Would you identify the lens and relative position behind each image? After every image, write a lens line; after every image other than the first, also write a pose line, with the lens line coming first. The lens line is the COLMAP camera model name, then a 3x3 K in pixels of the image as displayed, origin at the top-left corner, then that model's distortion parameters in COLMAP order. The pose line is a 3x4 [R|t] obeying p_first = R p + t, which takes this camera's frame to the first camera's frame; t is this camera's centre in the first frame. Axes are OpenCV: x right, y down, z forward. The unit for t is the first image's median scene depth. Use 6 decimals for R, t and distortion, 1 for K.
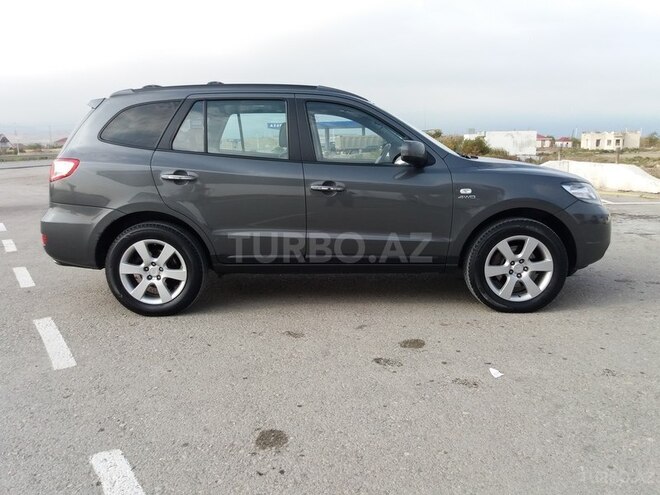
lens RADIAL K [[541.0, 0, 330.0], [0, 541.0, 247.5], [0, 0, 1]] dist [-0.035744, -0.012180]
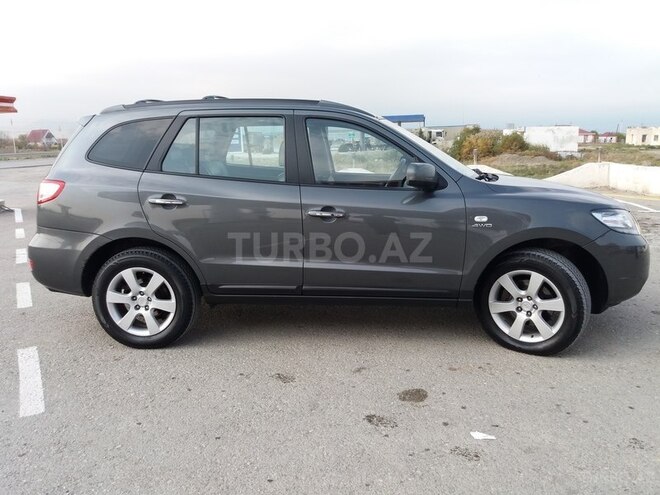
lens RADIAL K [[537.0, 0, 330.0], [0, 537.0, 247.5], [0, 0, 1]] dist [-0.047567, -0.001308]
pose [[0.997421, 0.013675, -0.070458, 0.064751], [-0.012620, 0.999802, 0.015392, -0.067478], [0.070655, -0.014463, 0.997396, 0.097454]]
